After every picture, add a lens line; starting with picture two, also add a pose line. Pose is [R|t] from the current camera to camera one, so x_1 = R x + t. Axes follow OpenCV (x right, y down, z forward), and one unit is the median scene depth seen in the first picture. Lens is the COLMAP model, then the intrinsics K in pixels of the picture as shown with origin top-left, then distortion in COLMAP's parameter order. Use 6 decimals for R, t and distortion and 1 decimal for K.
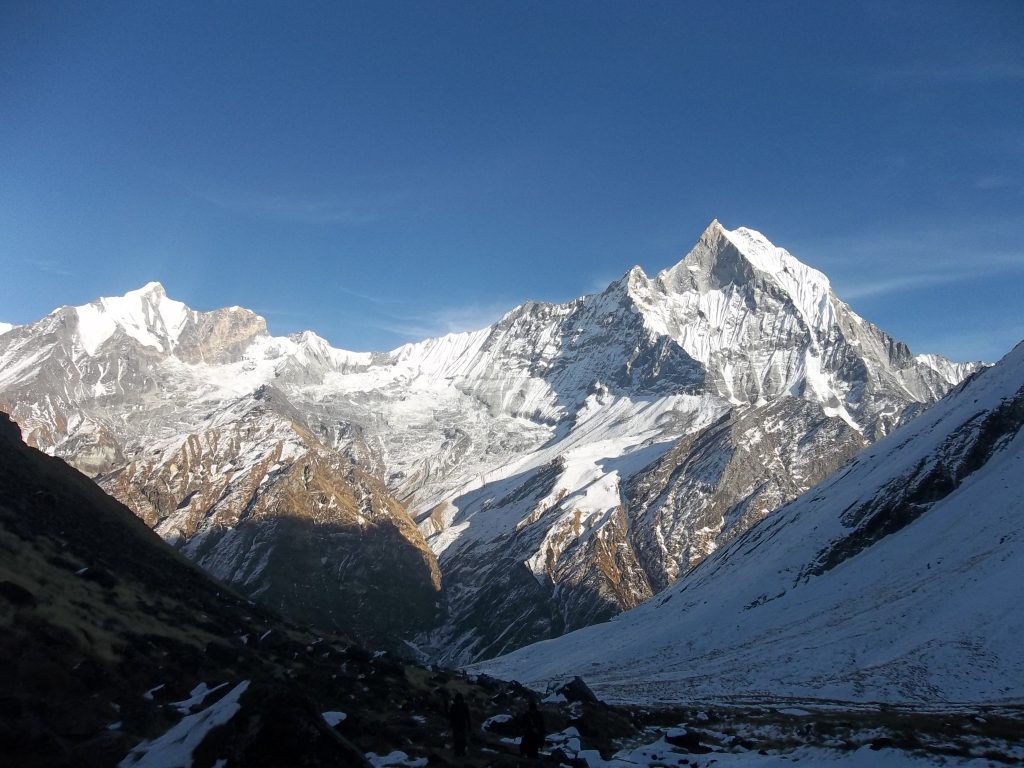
lens RADIAL K [[833.1, 0, 513.9], [0, 833.1, 380.1], [0, 0, 1]] dist [-0.033851, -0.016289]
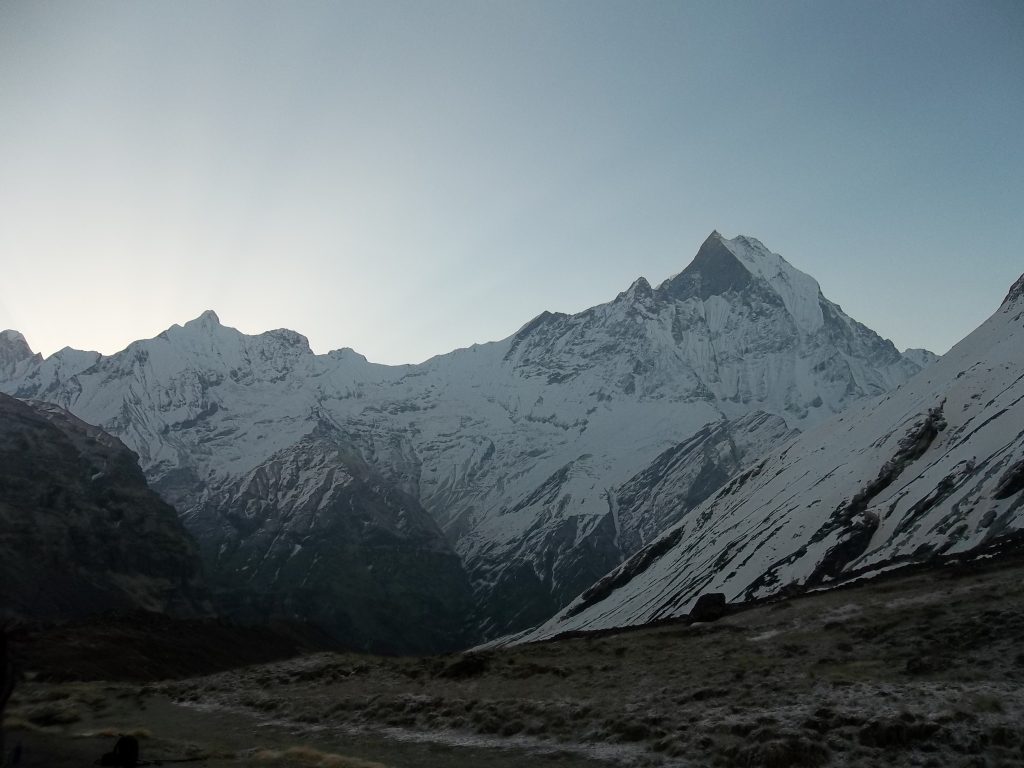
lens RADIAL K [[843.3, 0, 505.8], [0, 843.3, 379.3], [0, 0, 1]] dist [-0.025952, 0.017692]
pose [[0.997489, -0.039011, -0.059115, 0.054001], [0.040939, 0.998657, 0.031756, -0.083398], [0.057797, -0.034096, 0.997746, -0.216219]]
